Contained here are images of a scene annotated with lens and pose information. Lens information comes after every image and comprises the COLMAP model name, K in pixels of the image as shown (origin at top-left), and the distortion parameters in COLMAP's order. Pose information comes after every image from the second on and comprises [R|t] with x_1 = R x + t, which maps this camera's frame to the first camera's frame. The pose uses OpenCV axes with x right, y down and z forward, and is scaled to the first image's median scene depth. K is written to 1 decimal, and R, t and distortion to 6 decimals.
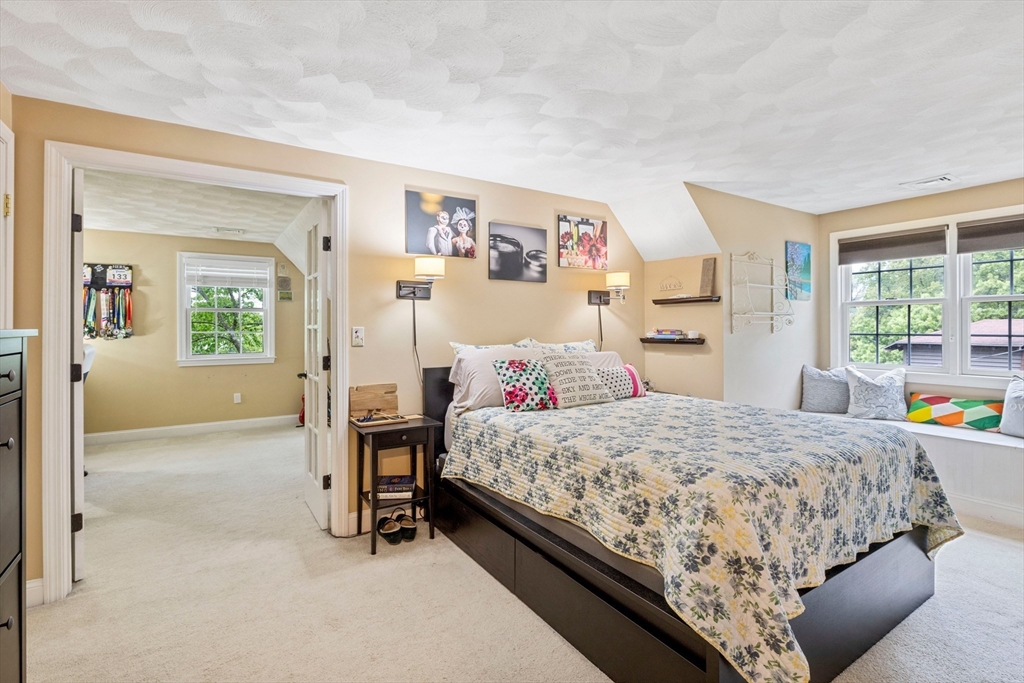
lens RADIAL K [[483.2, 0, 505.9], [0, 483.2, 325.6], [0, 0, 1]] dist [-0.003885, -0.000436]
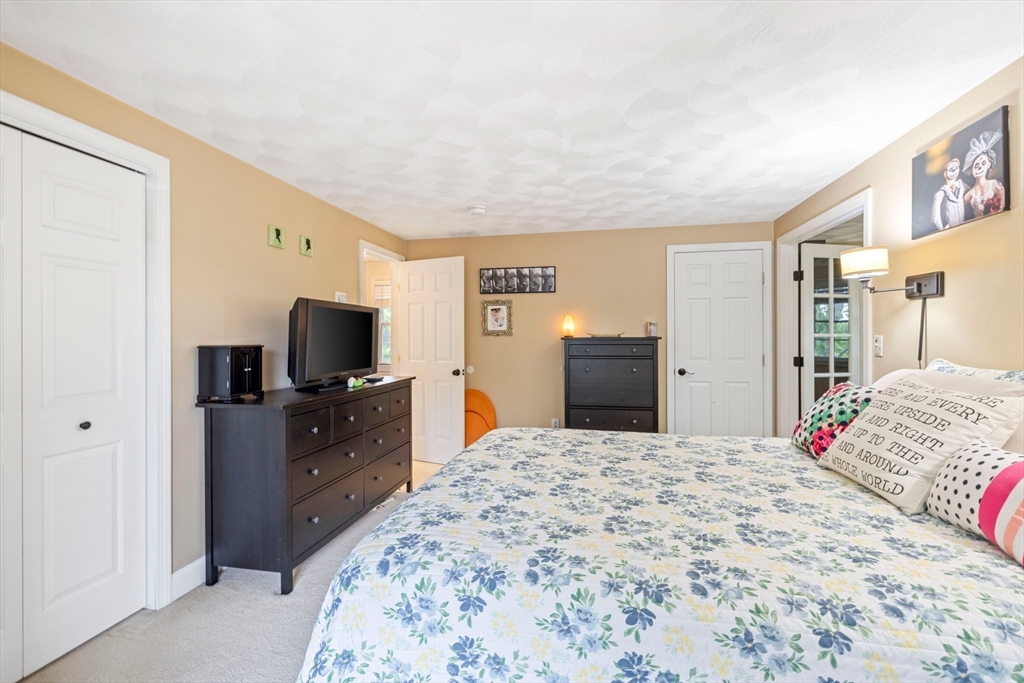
lens RADIAL K [[435.5, 0, 512.3], [0, 435.5, 336.2], [0, 0, 1]] dist [-0.002393, 0.000267]
pose [[-0.686739, 0.003589, -0.726895, 0.596046], [0.008009, 0.999964, -0.002629, 0.000435], [0.726860, -0.007627, -0.686743, 0.810173]]
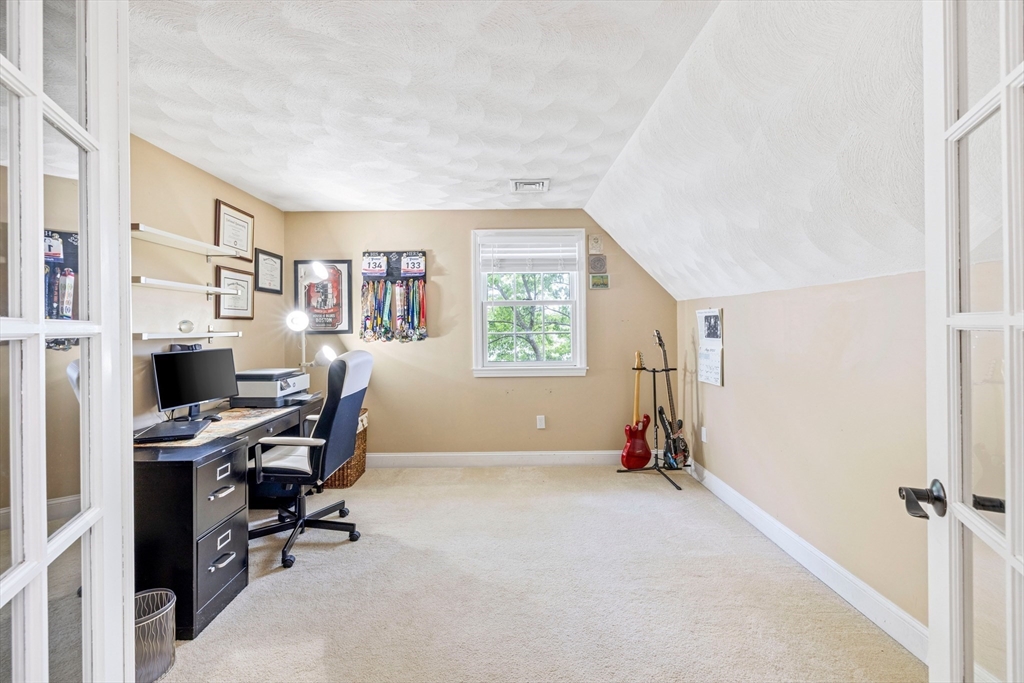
lens RADIAL K [[435.5, 0, 511.2], [0, 435.5, 325.5], [0, 0, 1]] dist [-0.002393, 0.000267]
pose [[0.854161, -0.007800, -0.519949, -0.369190], [0.008779, 0.999961, -0.000578, 0.003428], [0.519934, -0.004071, 0.854197, 0.608582]]
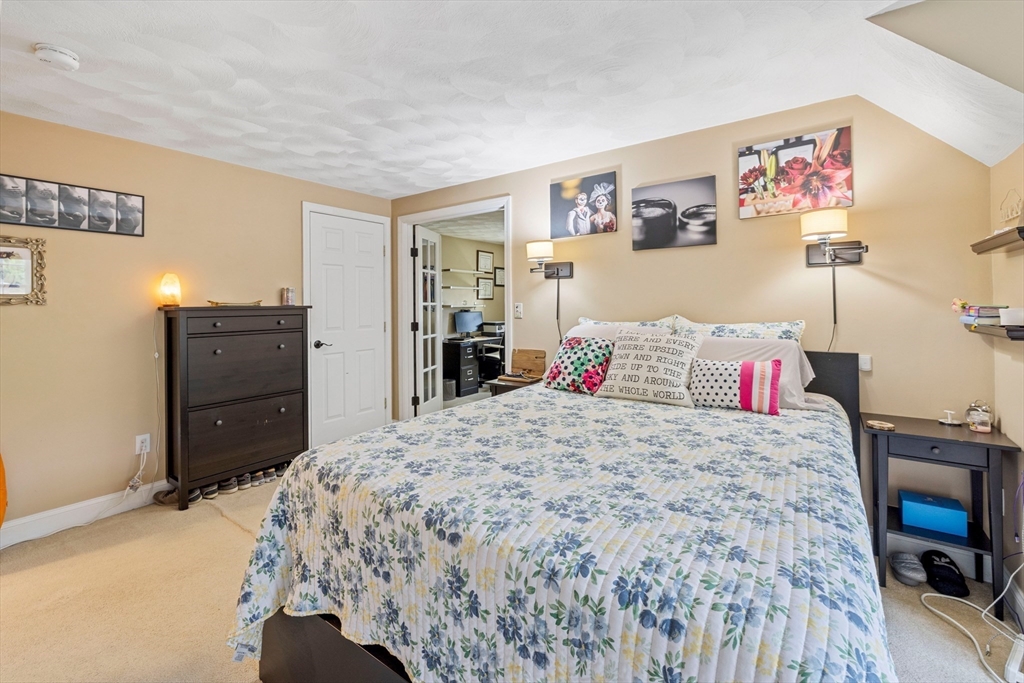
lens RADIAL K [[435.5, 0, 497.4], [0, 435.5, 303.9], [0, 0, 1]] dist [-0.002393, 0.000267]
pose [[0.355290, -0.001020, -0.934755, 0.579894], [0.011017, 0.999935, 0.003097, 0.000020], [0.934691, -0.011399, 0.355278, 0.407551]]
